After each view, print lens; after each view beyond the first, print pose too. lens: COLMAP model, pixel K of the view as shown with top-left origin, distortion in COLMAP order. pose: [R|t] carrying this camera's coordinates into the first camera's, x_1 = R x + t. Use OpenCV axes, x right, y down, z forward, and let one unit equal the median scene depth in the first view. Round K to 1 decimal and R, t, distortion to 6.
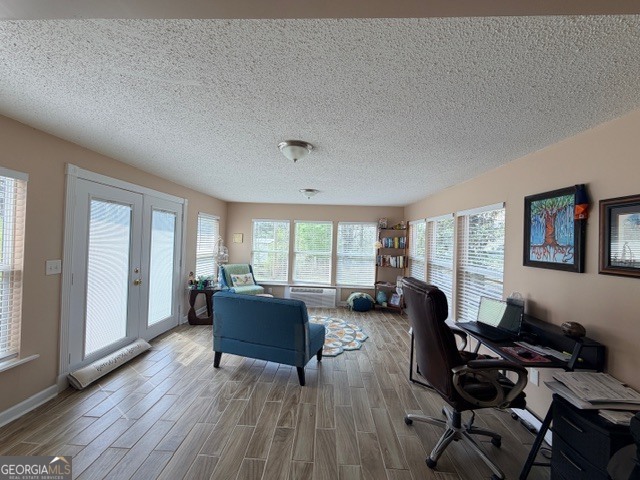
lens RADIAL K [[255.4, 0, 317.2], [0, 255.4, 238.6], [0, 0, 1]] dist [-0.000848, -0.000257]
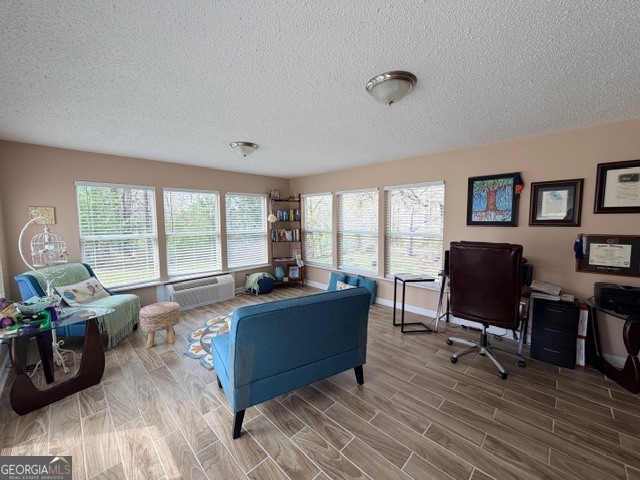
lens RADIAL K [[253.6, 0, 320.5], [0, 253.6, 235.0], [0, 0, 1]] dist [-0.001221, -0.000190]
pose [[0.678316, -0.089036, 0.729356, -0.674093], [0.026347, 0.994940, 0.096954, -0.001313], [-0.734298, -0.046549, 0.677230, 0.517913]]
